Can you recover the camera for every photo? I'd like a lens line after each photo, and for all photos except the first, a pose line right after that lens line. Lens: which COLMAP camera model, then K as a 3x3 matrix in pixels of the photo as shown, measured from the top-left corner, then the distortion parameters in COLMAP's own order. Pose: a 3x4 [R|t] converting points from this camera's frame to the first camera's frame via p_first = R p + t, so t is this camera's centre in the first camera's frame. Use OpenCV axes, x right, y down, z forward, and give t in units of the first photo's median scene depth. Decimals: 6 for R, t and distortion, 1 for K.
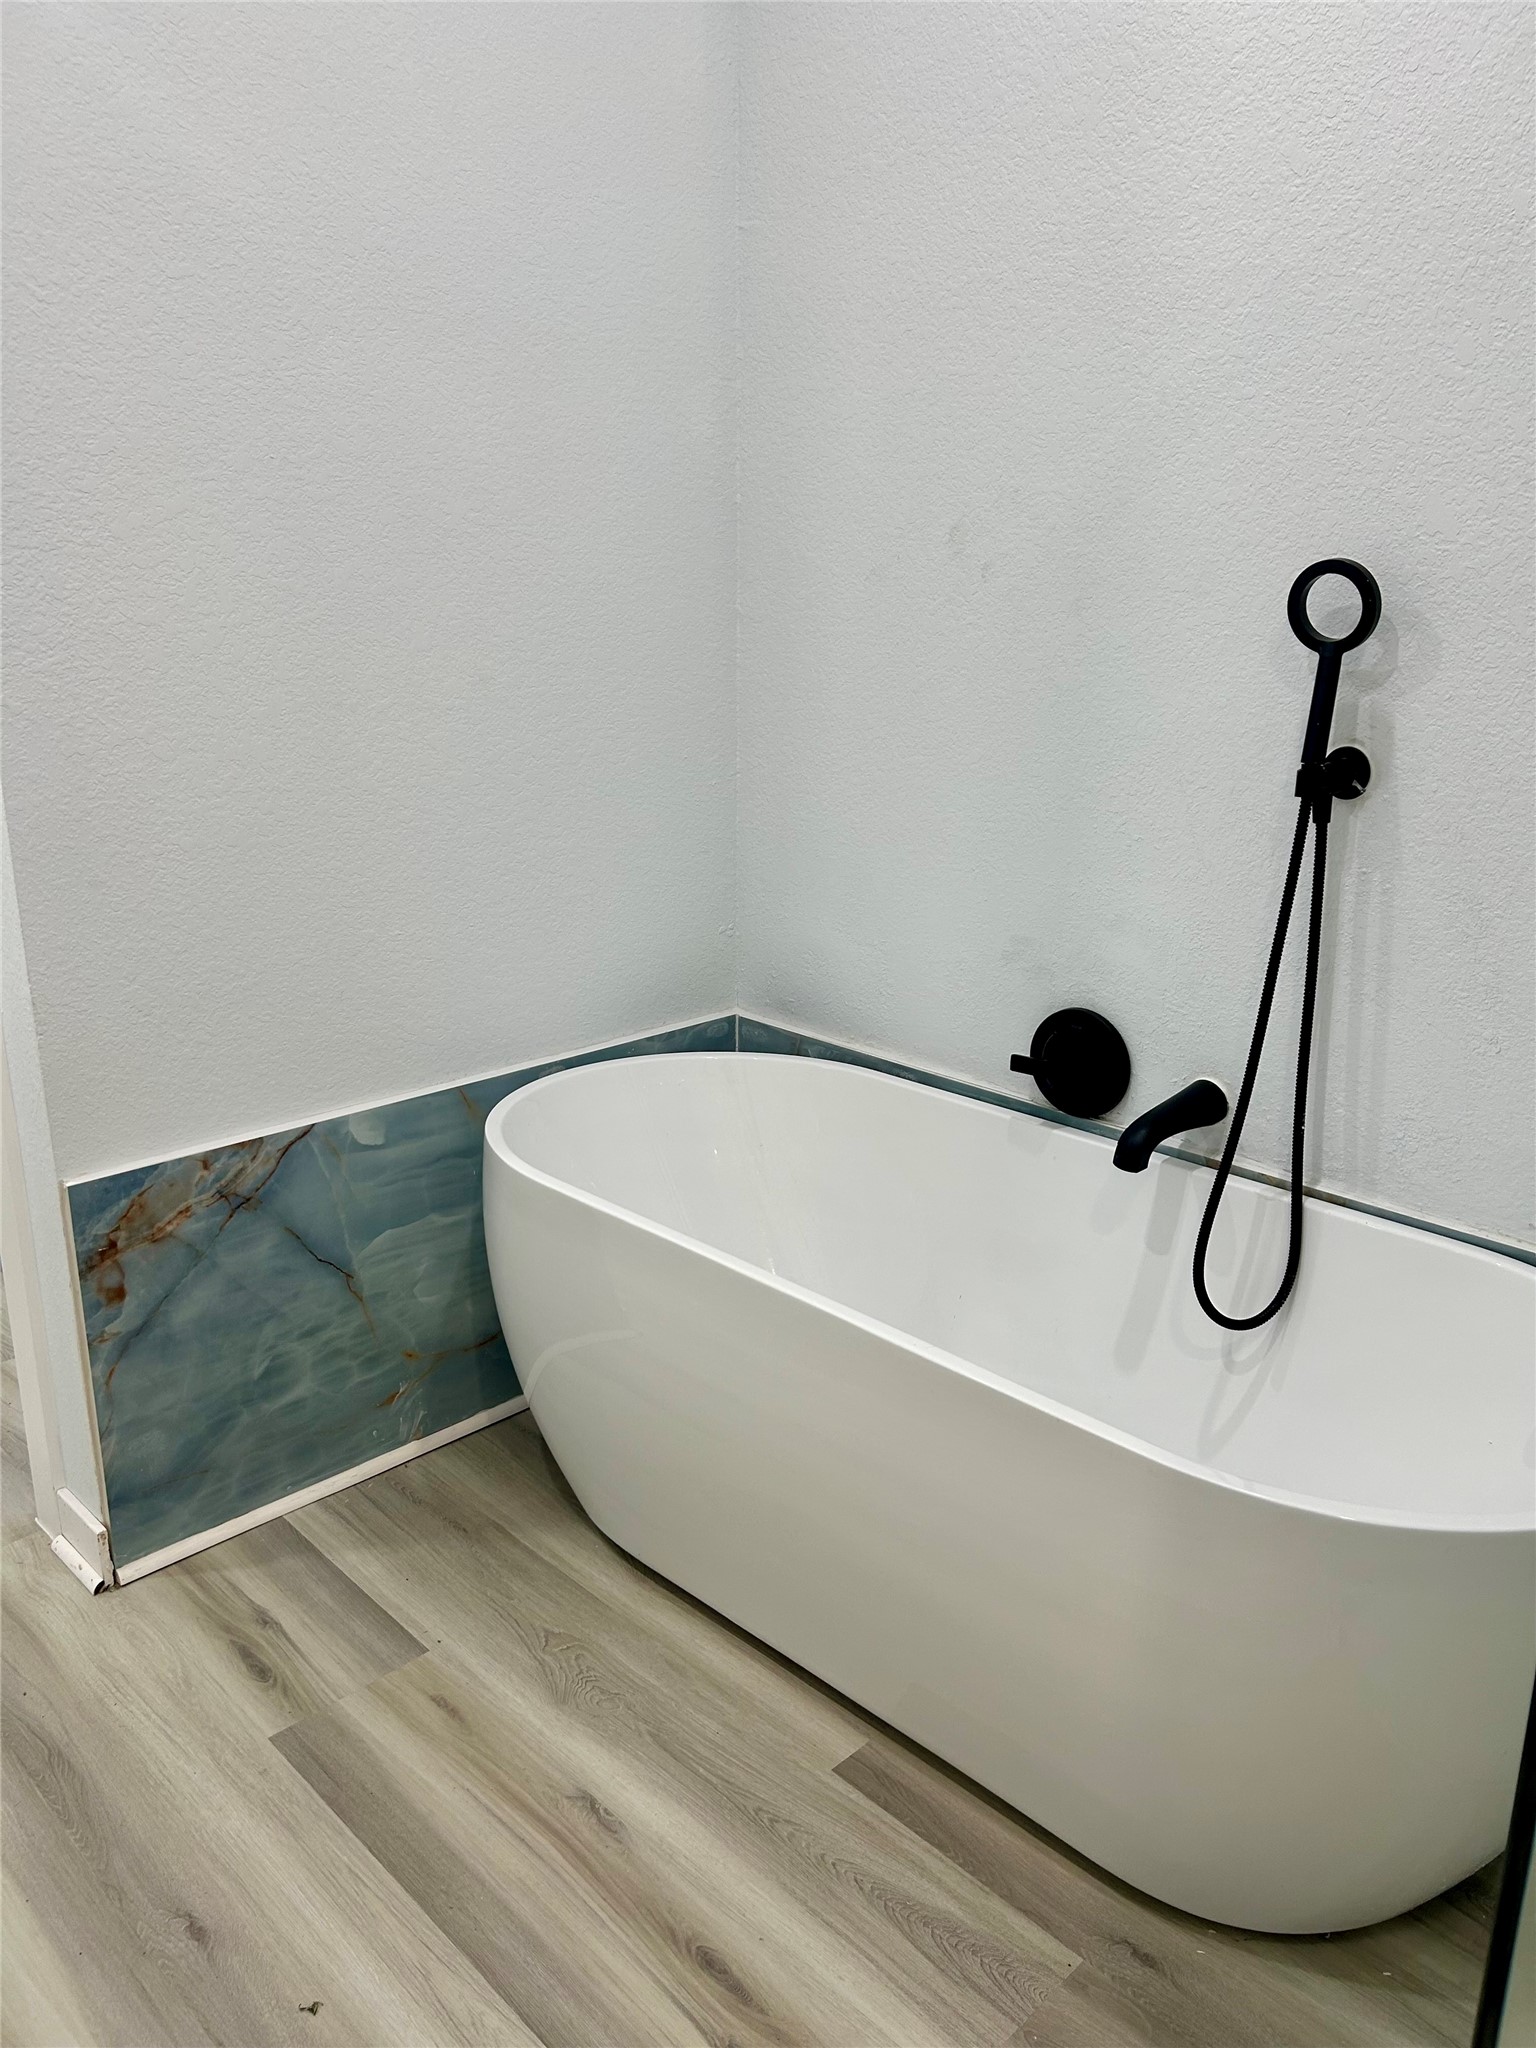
lens RADIAL K [[1528.2, 0, 762.2], [0, 1528.2, 1035.7], [0, 0, 1]] dist [0.044508, -0.040119]
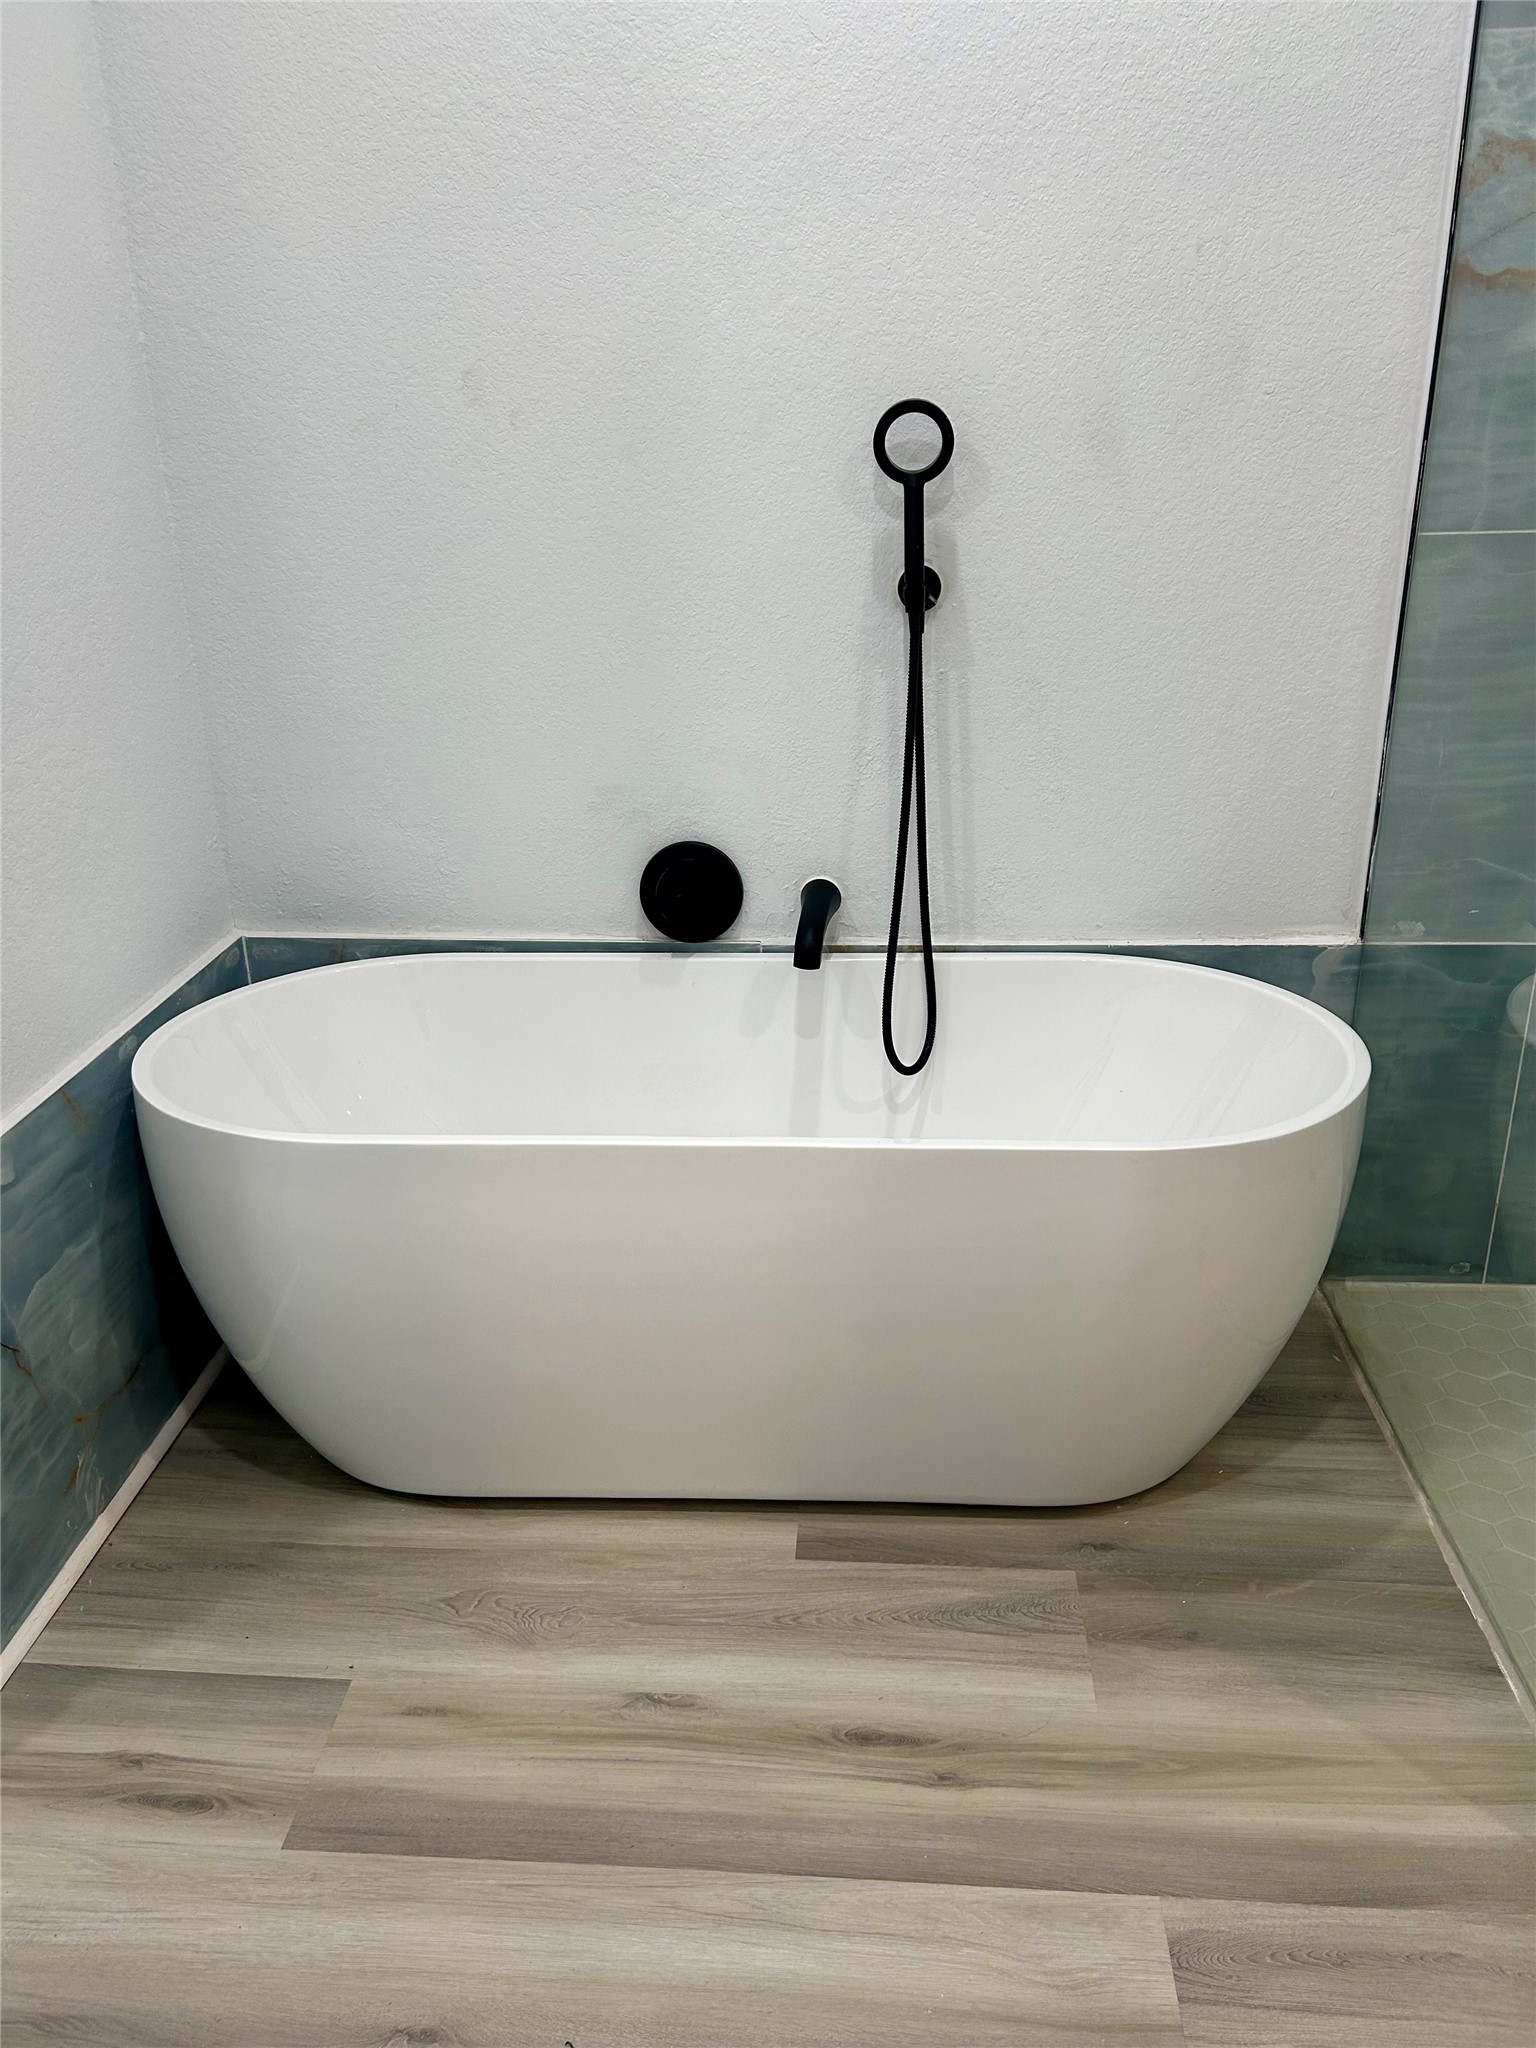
lens RADIAL K [[1528.2, 0, 762.2], [0, 1528.2, 1035.7], [0, 0, 1]] dist [0.044508, -0.040119]
pose [[0.748301, -0.271473, 0.605267, -0.513060], [0.213067, 0.962441, 0.168253, -0.064976], [-0.628210, 0.003059, 0.778038, 0.163953]]
